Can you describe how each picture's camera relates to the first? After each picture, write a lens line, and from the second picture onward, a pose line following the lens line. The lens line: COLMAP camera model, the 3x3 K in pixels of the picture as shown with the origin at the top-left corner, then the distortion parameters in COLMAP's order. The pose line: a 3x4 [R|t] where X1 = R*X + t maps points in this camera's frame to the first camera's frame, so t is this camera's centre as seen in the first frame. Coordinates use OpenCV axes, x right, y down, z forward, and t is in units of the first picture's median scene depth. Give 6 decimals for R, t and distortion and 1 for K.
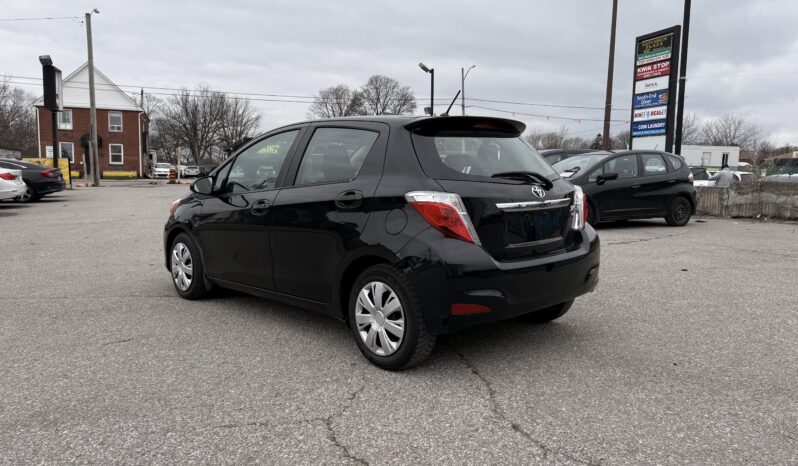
lens RADIAL K [[580.3, 0, 405.4], [0, 580.3, 228.5], [0, 0, 1]] dist [0.067246, -0.084280]
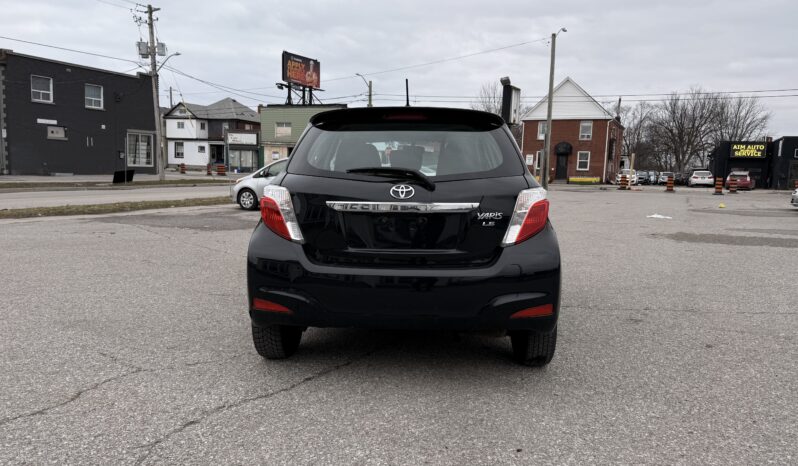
lens RADIAL K [[580.3, 0, 402.4], [0, 580.3, 233.1], [0, 0, 1]] dist [0.067246, -0.084280]
pose [[0.686261, 0.084103, -0.722477, 0.072609], [-0.087194, 0.995642, 0.033078, -0.002700], [0.722110, 0.040296, 0.690604, 0.036604]]
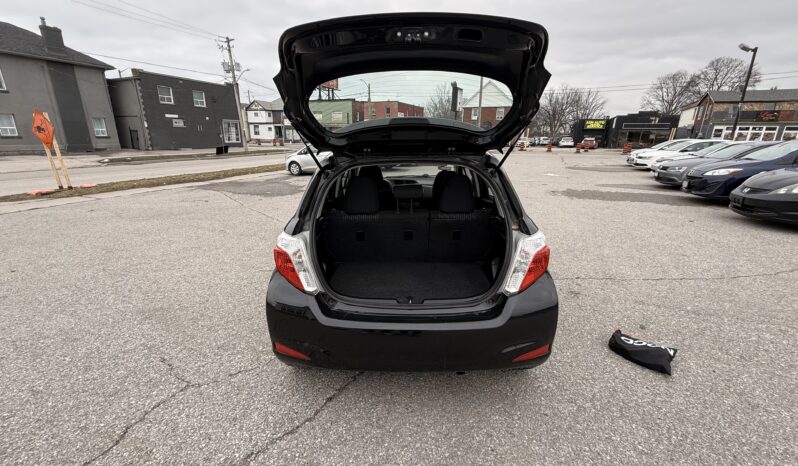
lens RADIAL K [[328.5, 0, 395.3], [0, 328.5, 232.6], [0, 0, 1]] dist [0.003905, -0.002497]
pose [[0.698340, 0.192089, -0.689509, 0.046774], [-0.066446, 0.976555, 0.204759, -0.015772], [0.712675, -0.097176, 0.694731, 0.056336]]
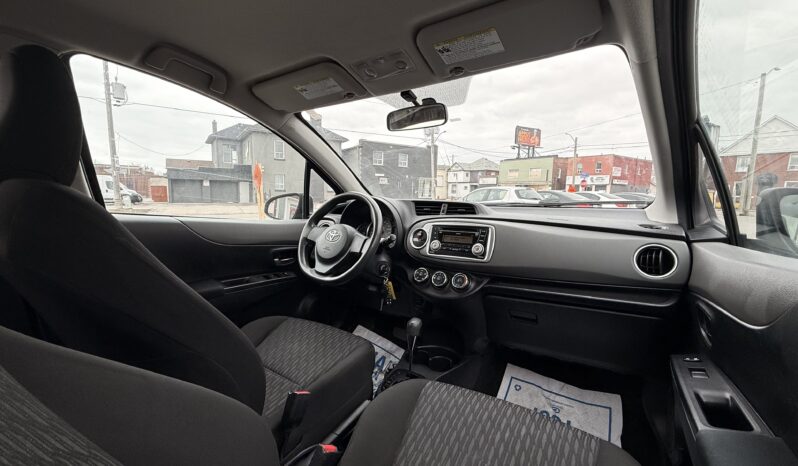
lens RADIAL K [[328.5, 0, 396.2], [0, 328.5, 232.0], [0, 0, 1]] dist [0.003905, -0.002497]
pose [[0.193633, 0.099108, -0.976055, 0.004959], [-0.108779, 0.990919, 0.079037, -0.010342], [0.975025, 0.090870, 0.202656, 0.120065]]
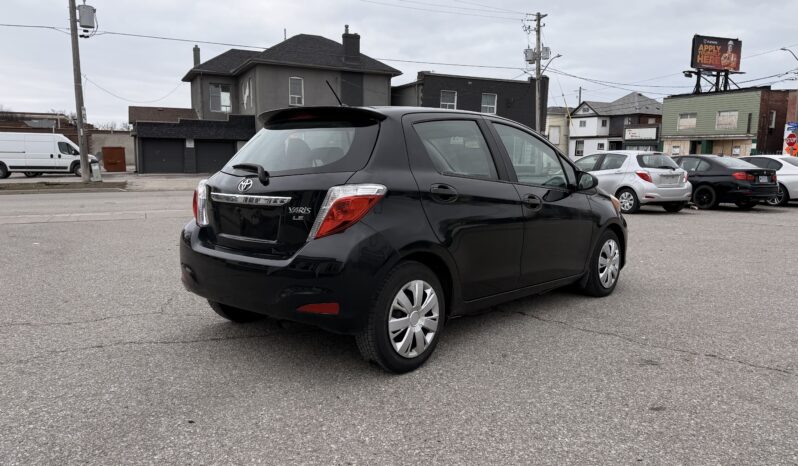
lens RADIAL K [[580.3, 0, 400.6], [0, 580.3, 235.2], [0, 0, 1]] dist [0.067246, -0.084280]
pose [[0.063243, 0.118168, -0.990978, 0.103099], [-0.107517, 0.987993, 0.110950, -0.010020], [0.992190, 0.099530, 0.075188, 0.102858]]
